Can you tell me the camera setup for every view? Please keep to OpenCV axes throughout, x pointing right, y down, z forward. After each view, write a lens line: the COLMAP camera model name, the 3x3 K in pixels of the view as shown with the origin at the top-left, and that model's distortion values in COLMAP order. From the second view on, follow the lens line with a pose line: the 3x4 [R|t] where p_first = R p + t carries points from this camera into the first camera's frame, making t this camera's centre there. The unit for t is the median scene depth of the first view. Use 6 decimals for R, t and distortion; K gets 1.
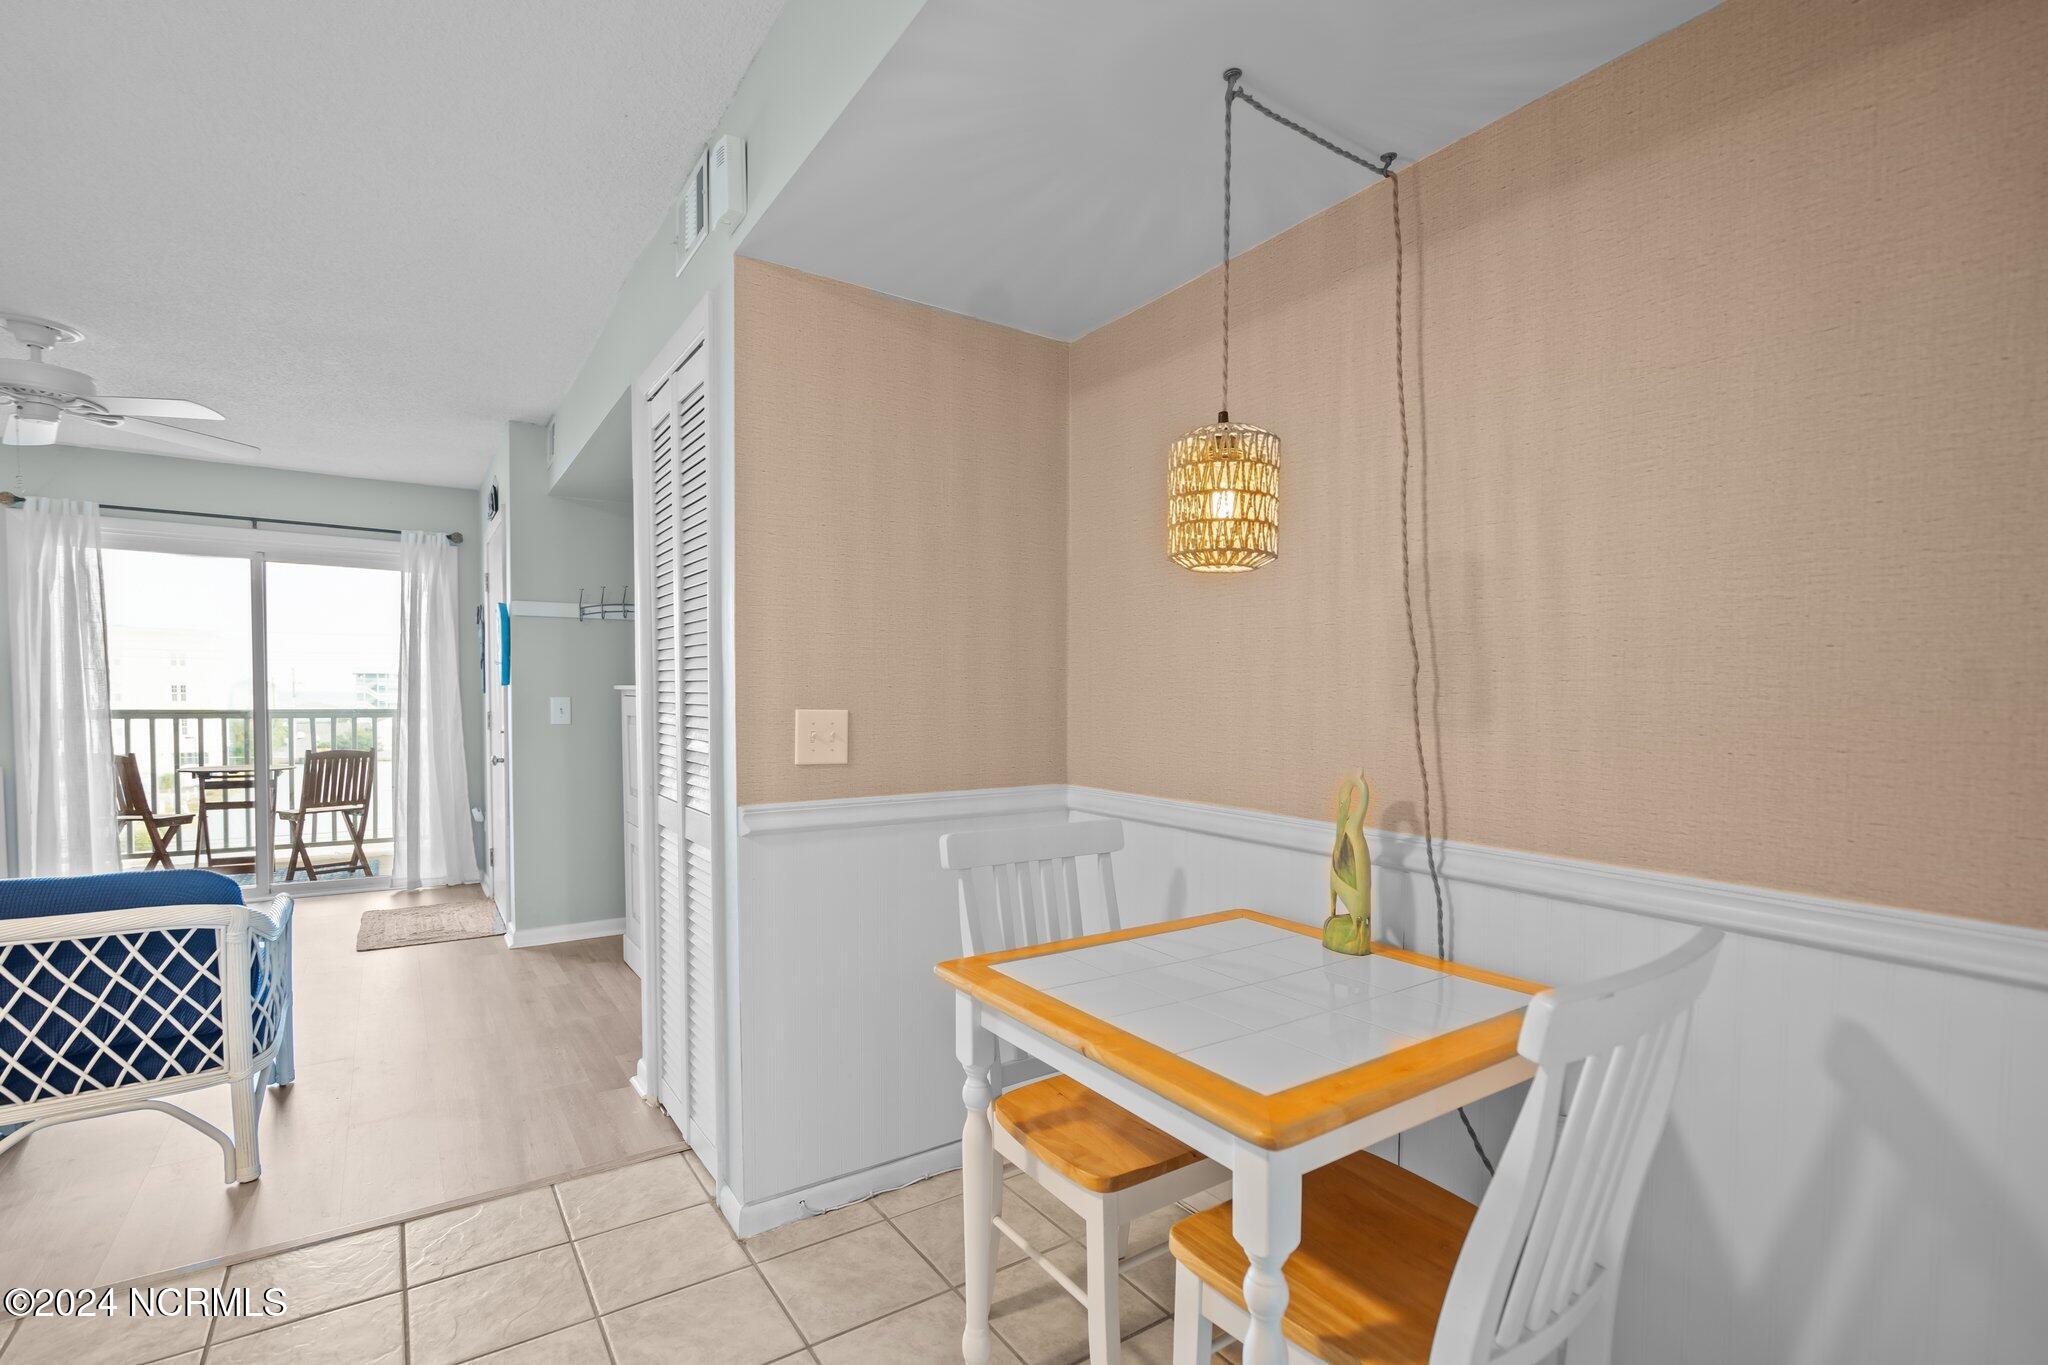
lens RADIAL K [[949.4, 0, 1033.9], [0, 949.4, 726.3], [0, 0, 1]] dist [-0.003394, 0.001707]
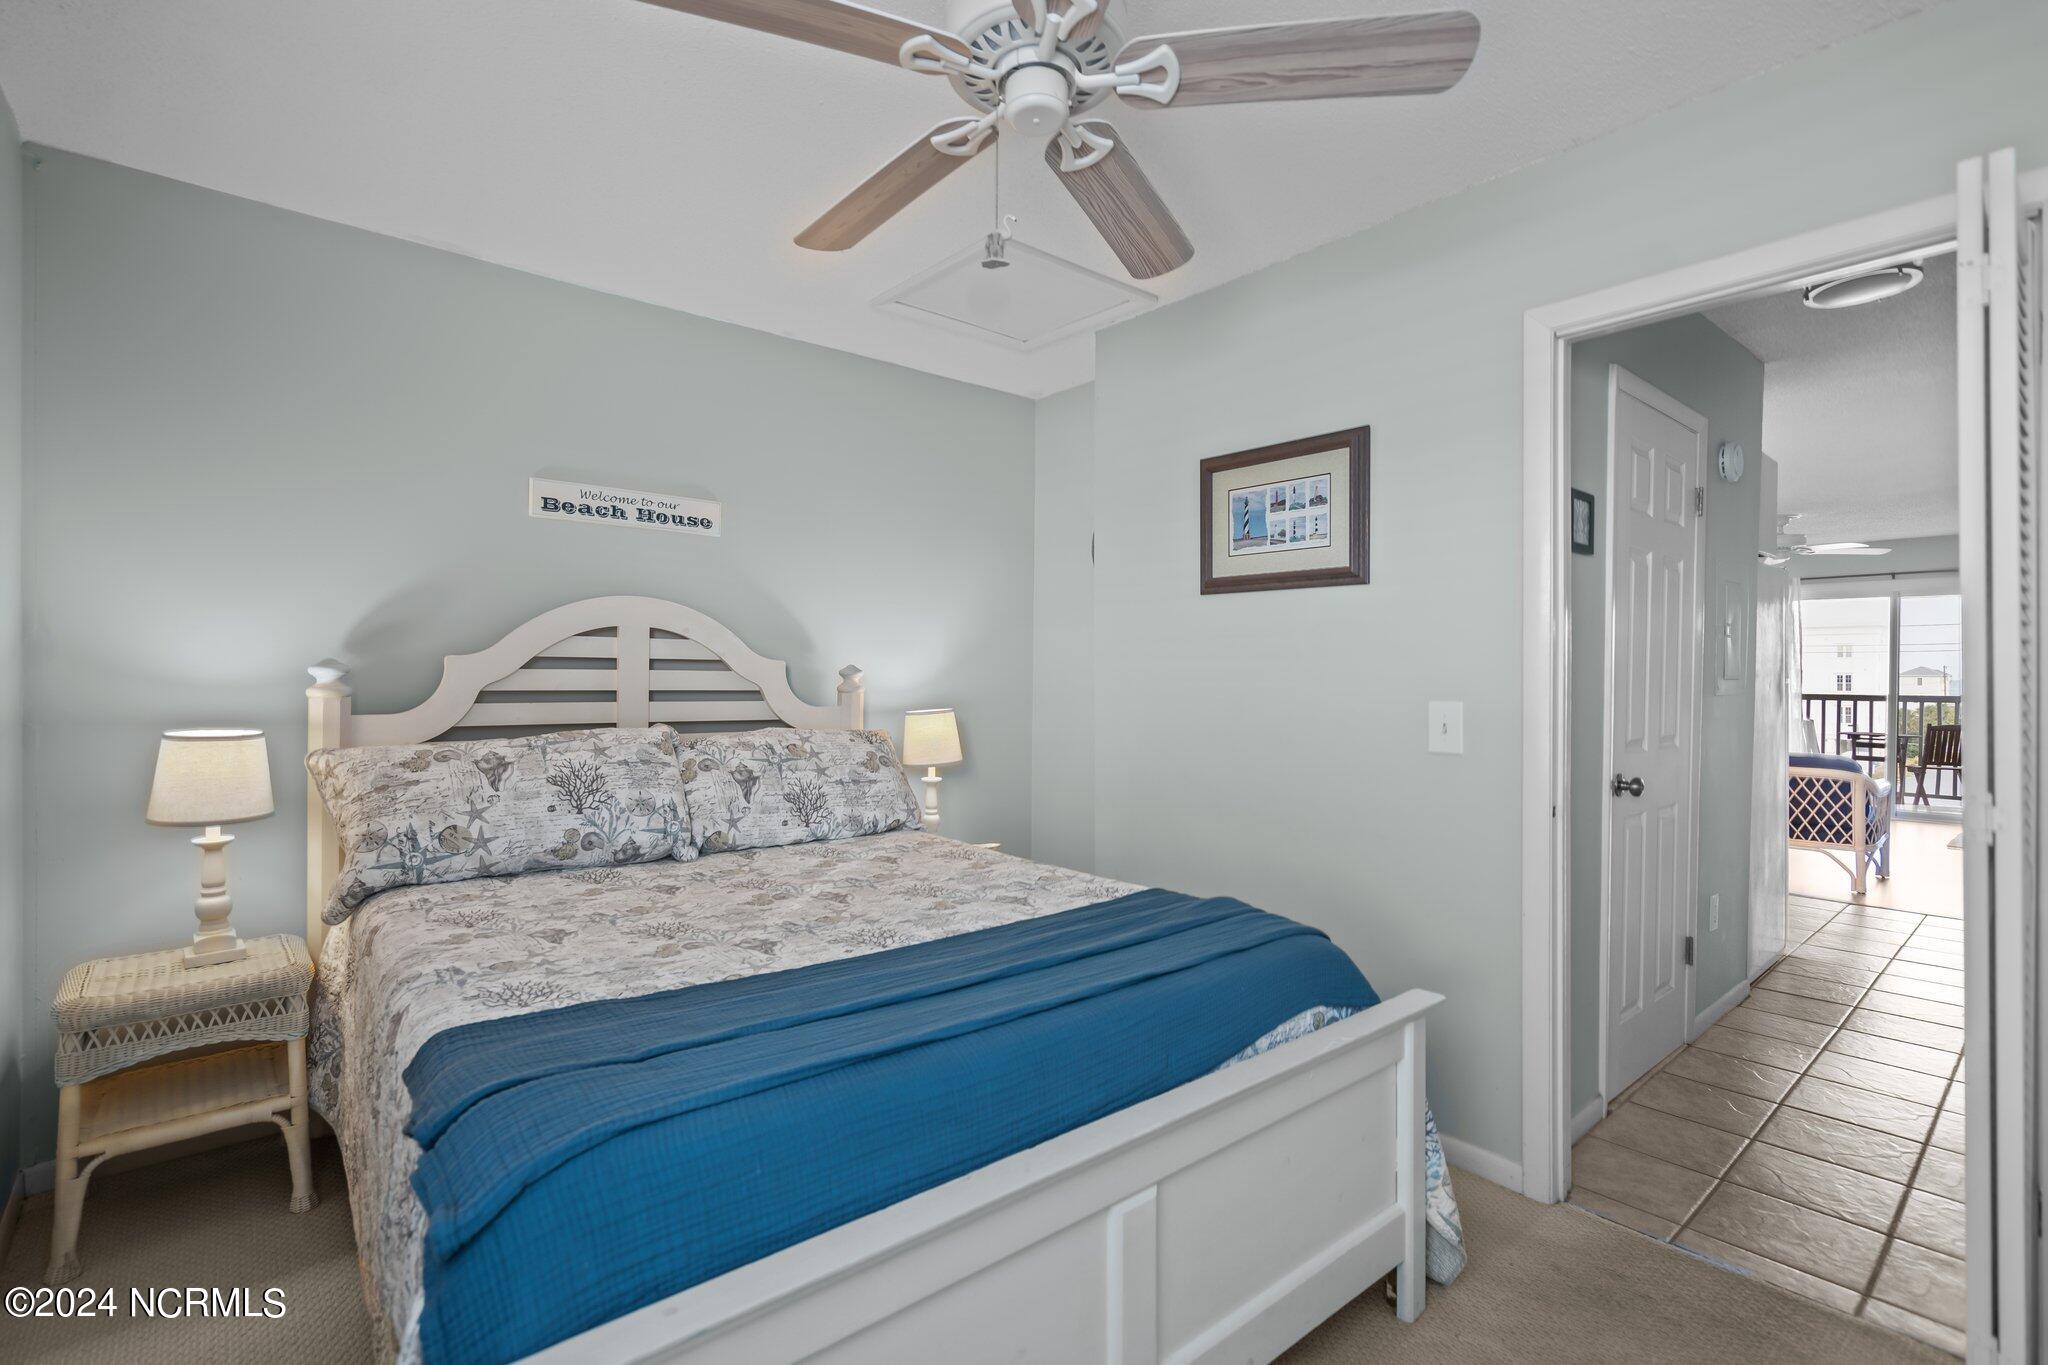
lens RADIAL K [[949.4, 0, 1006.8], [0, 949.4, 683.6], [0, 0, 1]] dist [-0.003394, 0.001707]
pose [[0.112944, 0.004022, -0.993593, 0.527136], [-0.037505, 0.999296, -0.000218, 0.017466], [0.992893, 0.037289, 0.113016, -0.578164]]
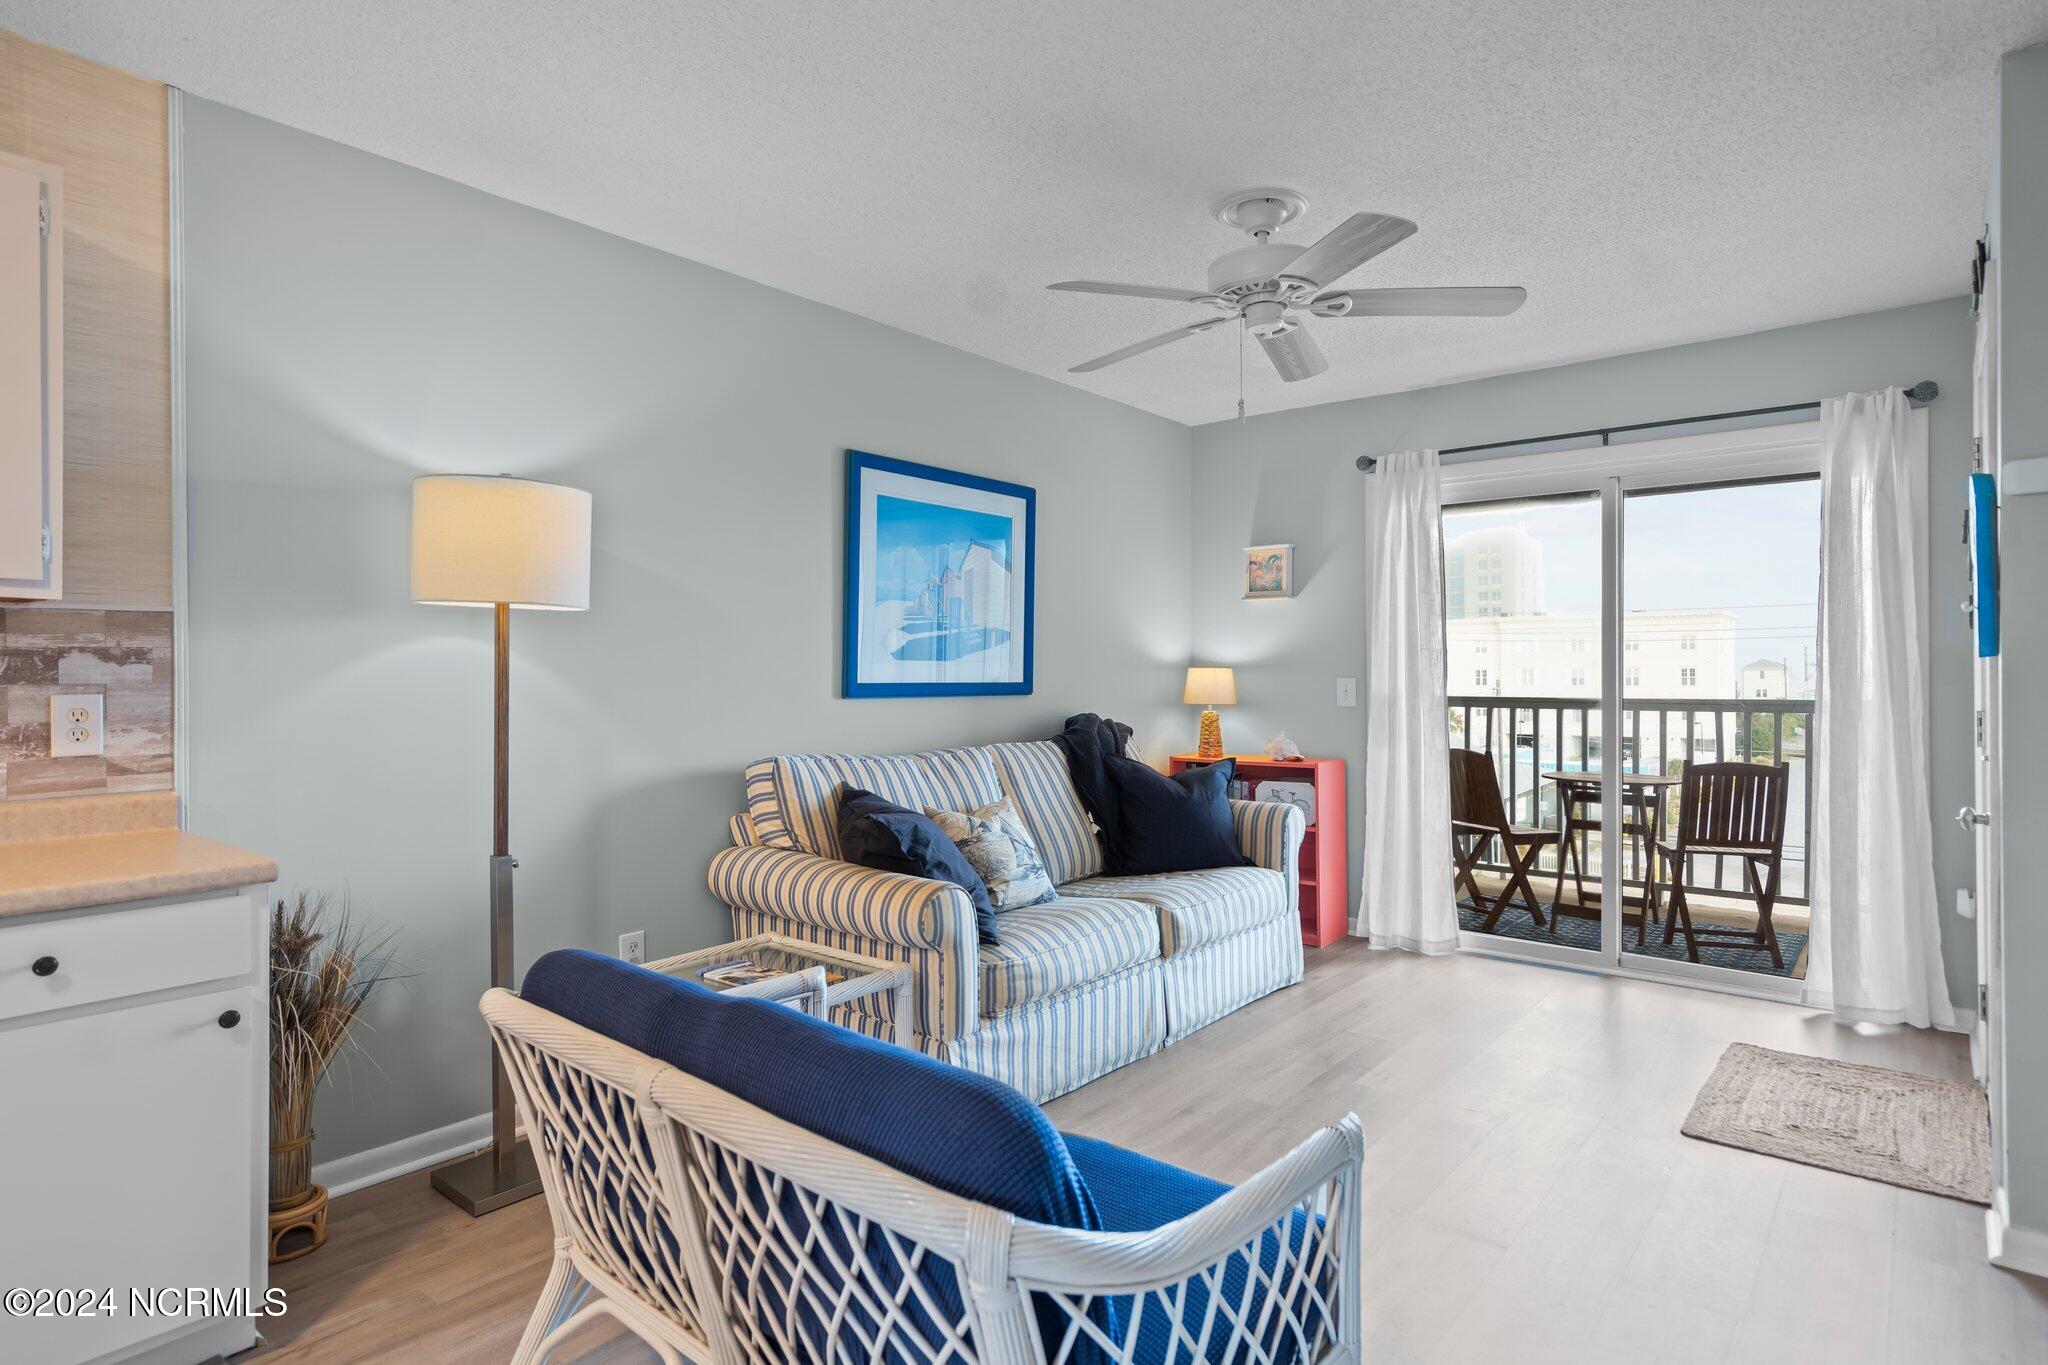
lens RADIAL K [[1101.3, 0, 1004.6], [0, 1101.3, 669.8], [0, 0, 1]] dist [0.004285, 0.003095]
pose [[0.272529, -0.010972, -0.962085, -0.145543], [-0.027331, 0.999443, -0.019140, -0.011731], [0.961759, 0.031511, 0.272077, 0.331668]]
